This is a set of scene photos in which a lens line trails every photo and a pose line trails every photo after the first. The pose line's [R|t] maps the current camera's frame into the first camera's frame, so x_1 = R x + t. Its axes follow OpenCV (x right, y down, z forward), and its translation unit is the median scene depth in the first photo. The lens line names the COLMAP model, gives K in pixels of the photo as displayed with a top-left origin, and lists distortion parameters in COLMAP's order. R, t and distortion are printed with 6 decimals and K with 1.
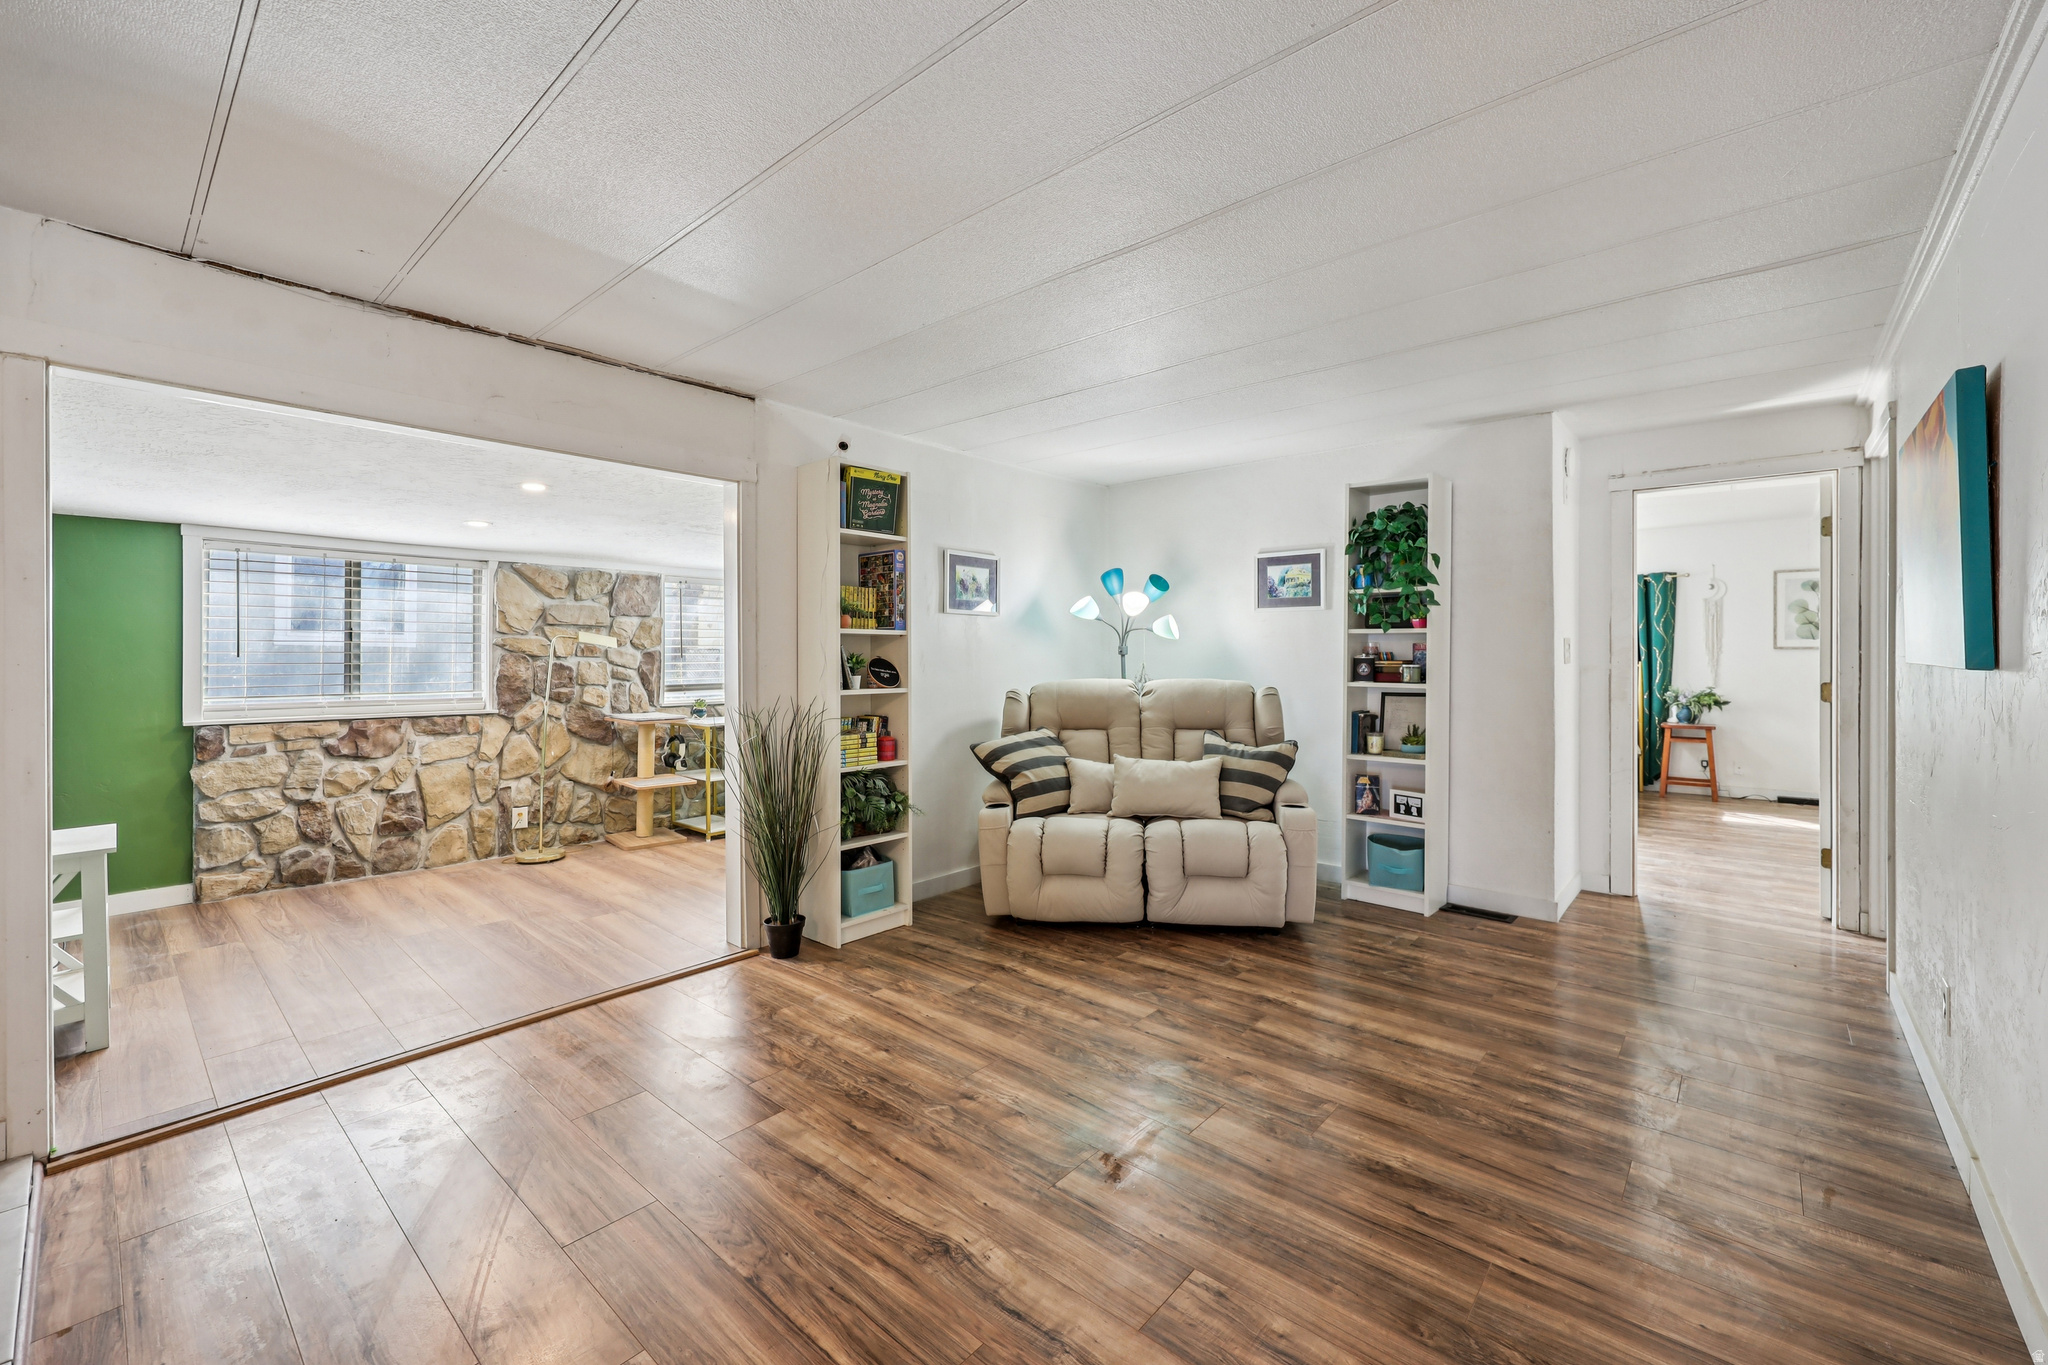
lens RADIAL K [[829.3, 0, 1030.7], [0, 829.3, 654.4], [0, 0, 1]] dist [0.000699, 0.001175]
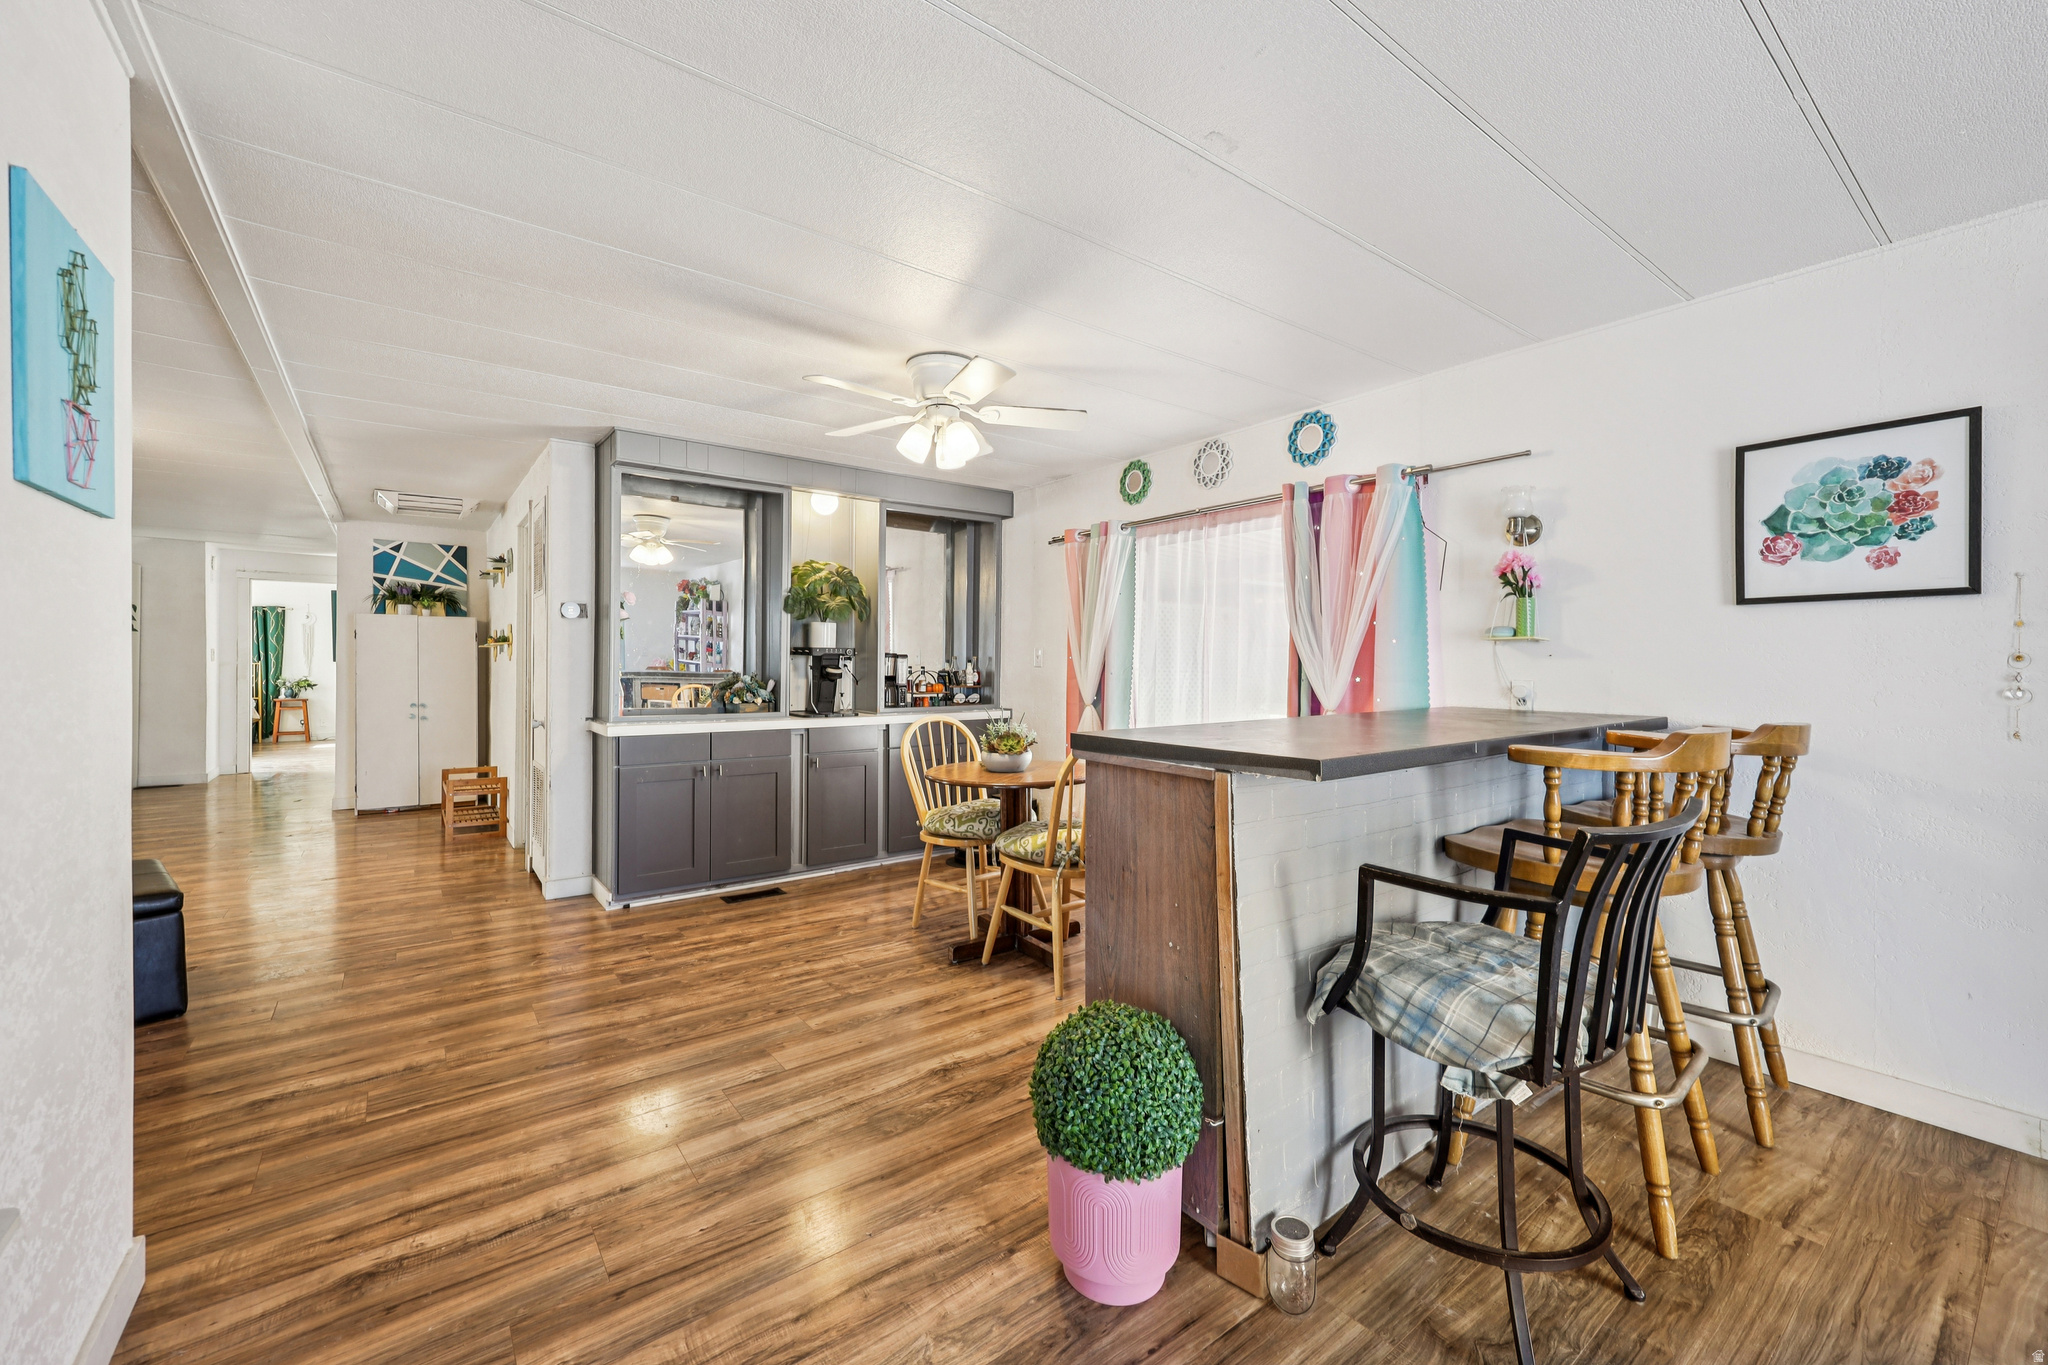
lens RADIAL K [[829.3, 0, 1041.9], [0, 829.3, 670.4], [0, 0, 1]] dist [0.000699, 0.001175]
pose [[0.193710, -0.006221, 0.981039, -1.074420], [-0.009137, 0.999925, 0.008145, -0.001389], [-0.981016, -0.010541, 0.193639, -1.556339]]
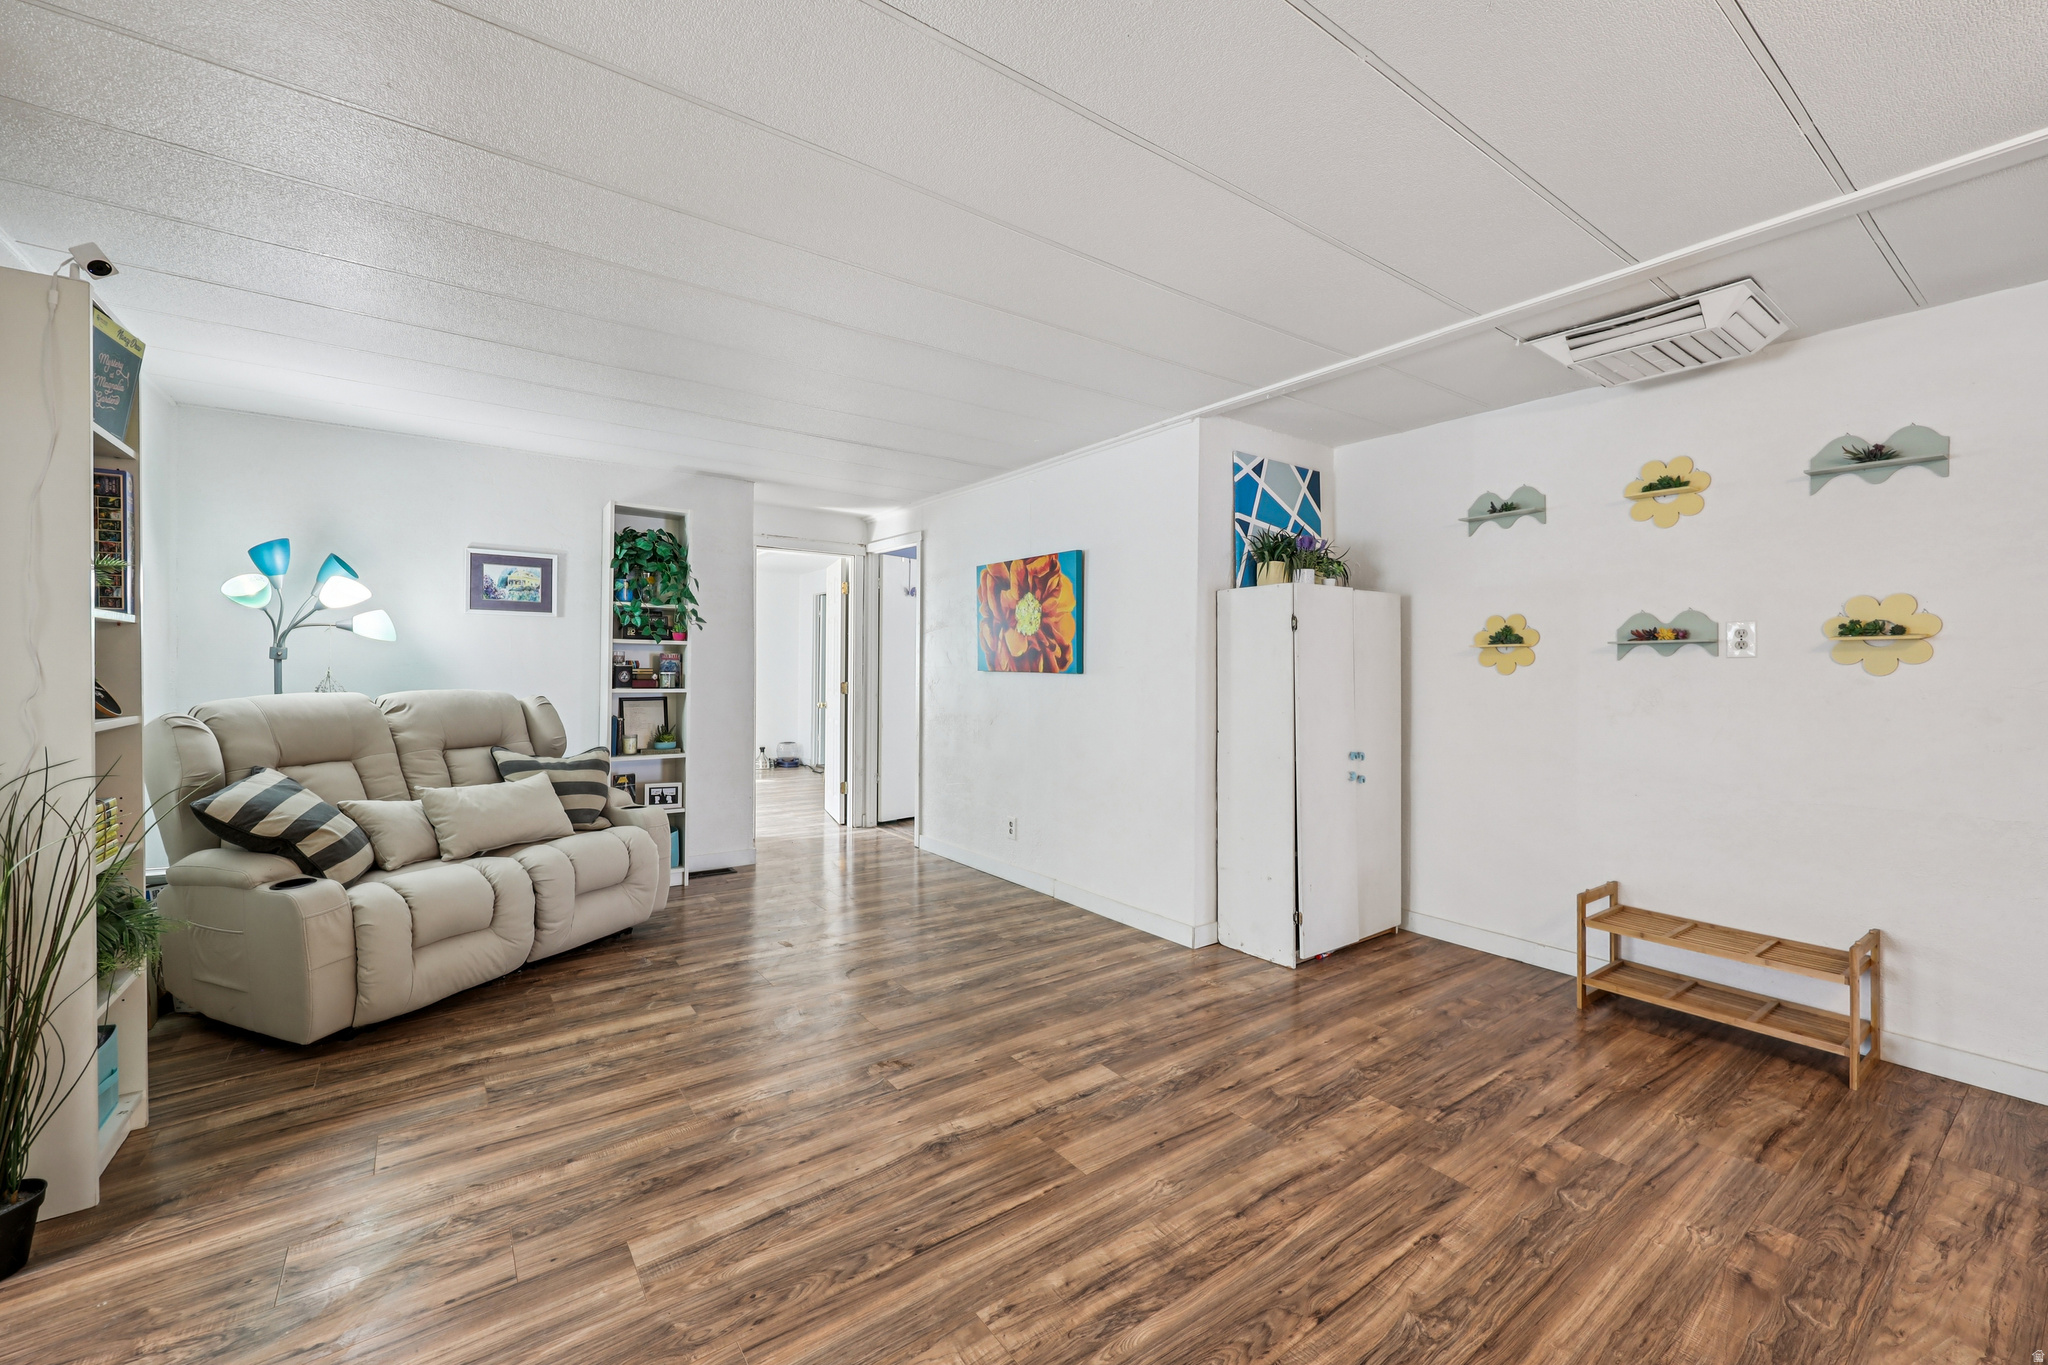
lens RADIAL K [[829.3, 0, 1034.4], [0, 829.3, 671.0], [0, 0, 1]] dist [0.000699, 0.001175]
pose [[0.216051, -0.002447, 0.976379, -0.595322], [-0.008319, 0.999956, 0.004347, 0.002115], [-0.976347, -0.009062, 0.216022, 0.280523]]
